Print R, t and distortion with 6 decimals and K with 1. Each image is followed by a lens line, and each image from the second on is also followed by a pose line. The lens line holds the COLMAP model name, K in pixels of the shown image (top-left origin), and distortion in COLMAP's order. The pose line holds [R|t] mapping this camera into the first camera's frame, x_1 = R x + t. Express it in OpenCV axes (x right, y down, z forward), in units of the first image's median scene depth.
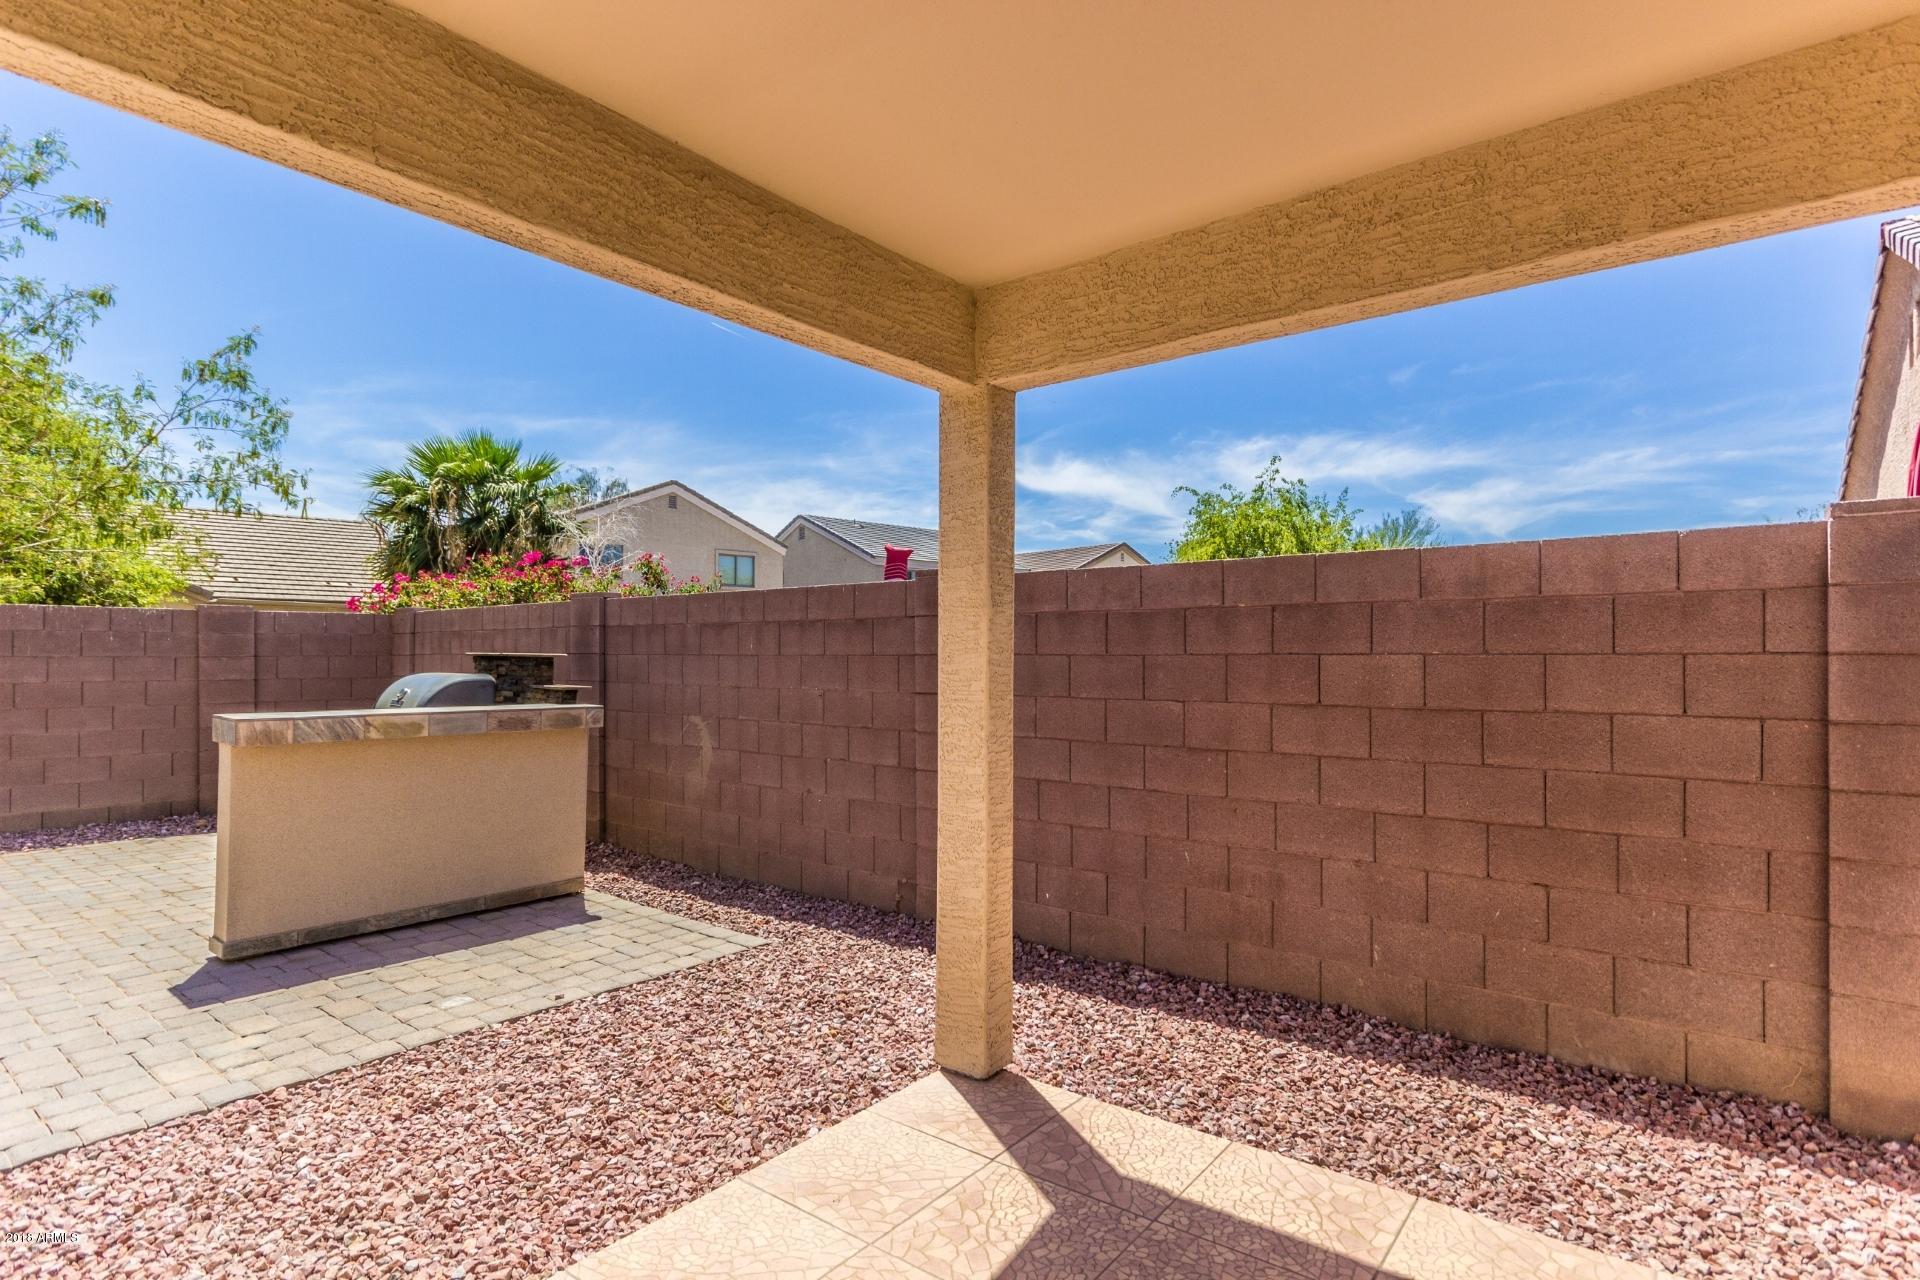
lens RADIAL K [[964.9, 0, 961.6], [0, 964.9, 650.2], [0, 0, 1]] dist [-0.001046, -0.000148]
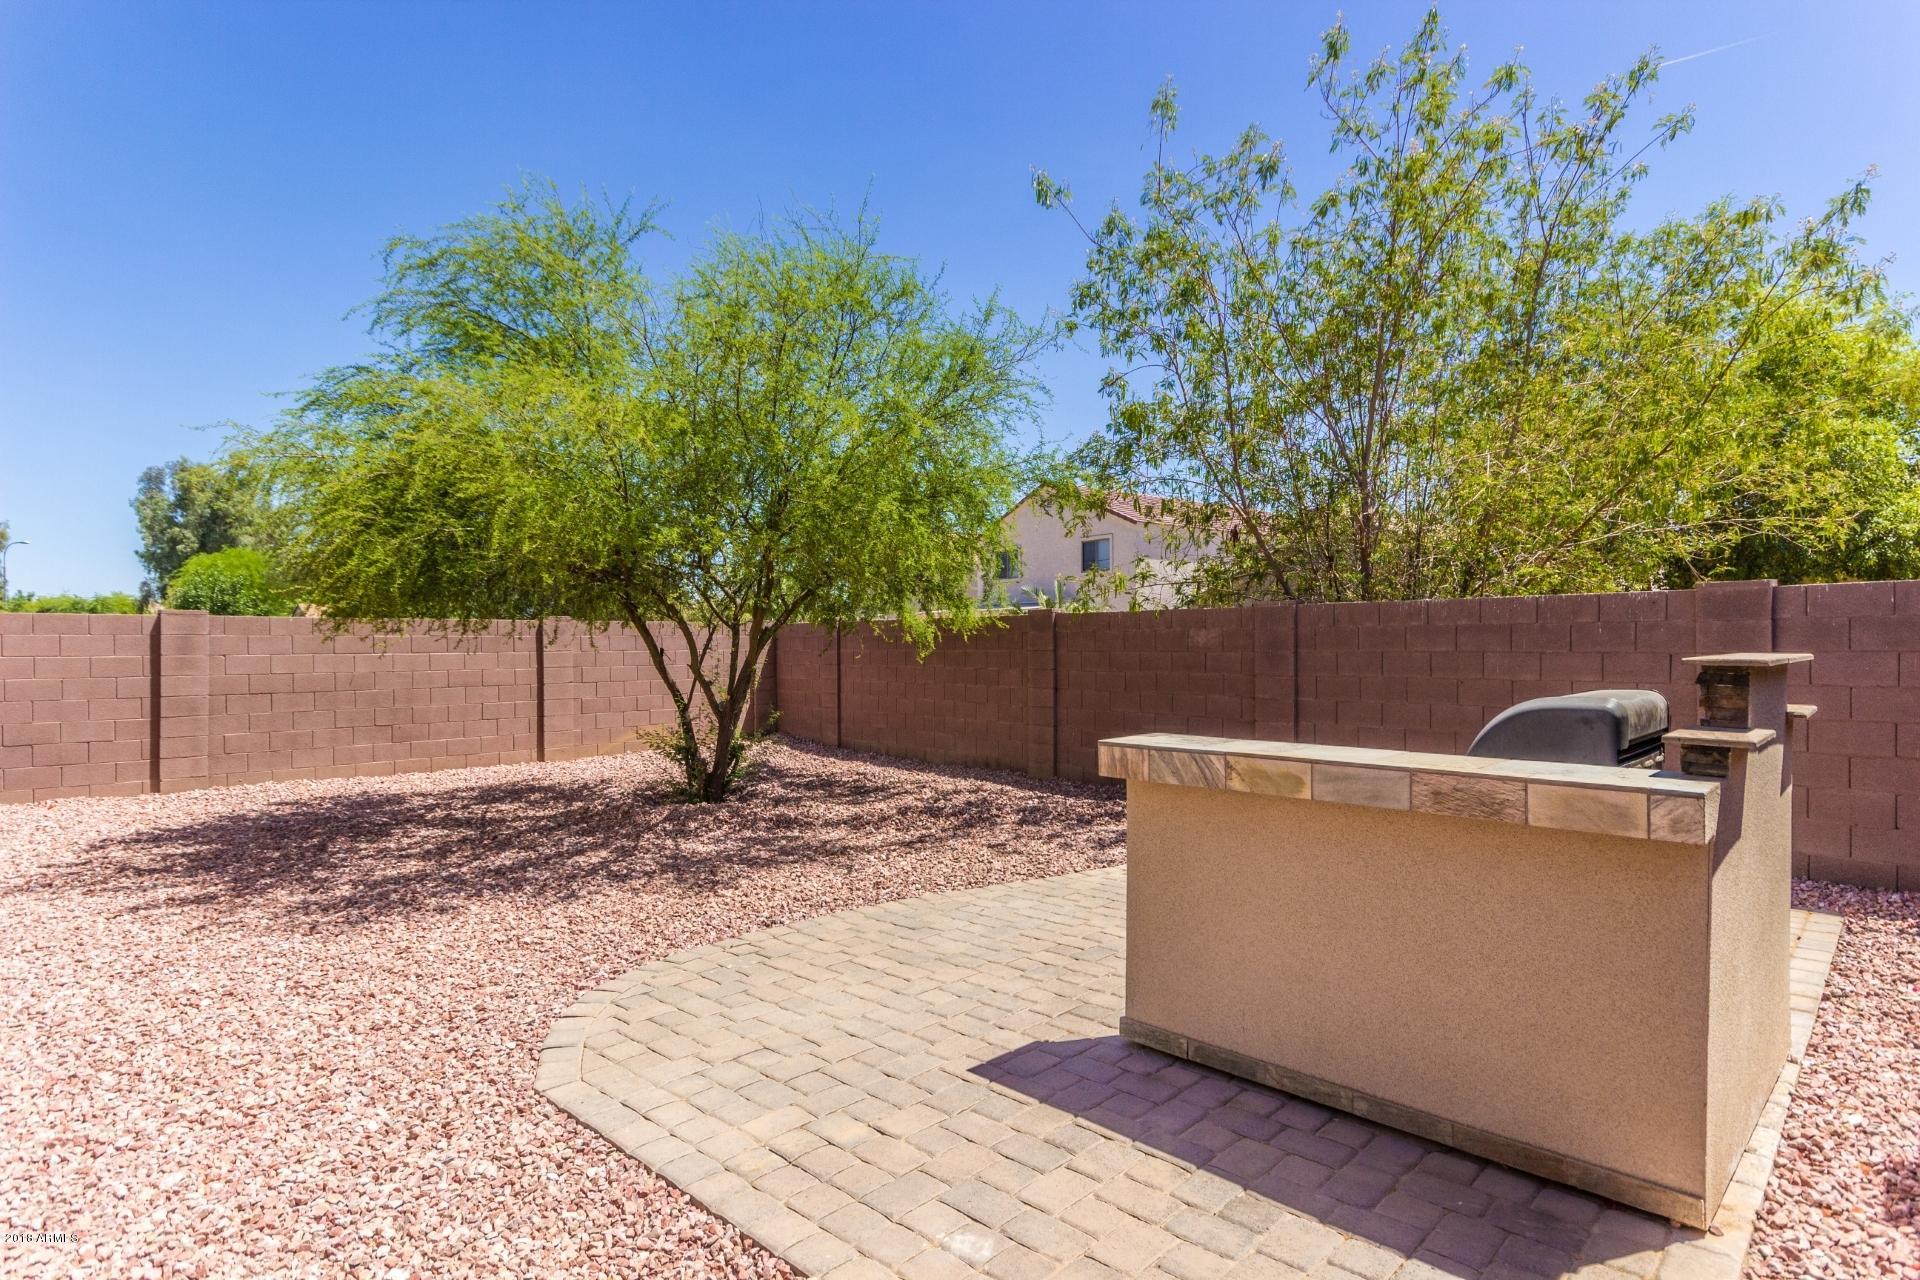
lens RADIAL K [[1016.6, 0, 960.2], [0, 1016.6, 645.1], [0, 0, 1]] dist [-0.000569, 0.000371]
pose [[-0.083310, 0.001205, -0.996523, 0.091377], [0.007688, 0.999970, 0.000567, -0.008038], [0.996494, -0.007614, -0.083317, 0.903276]]
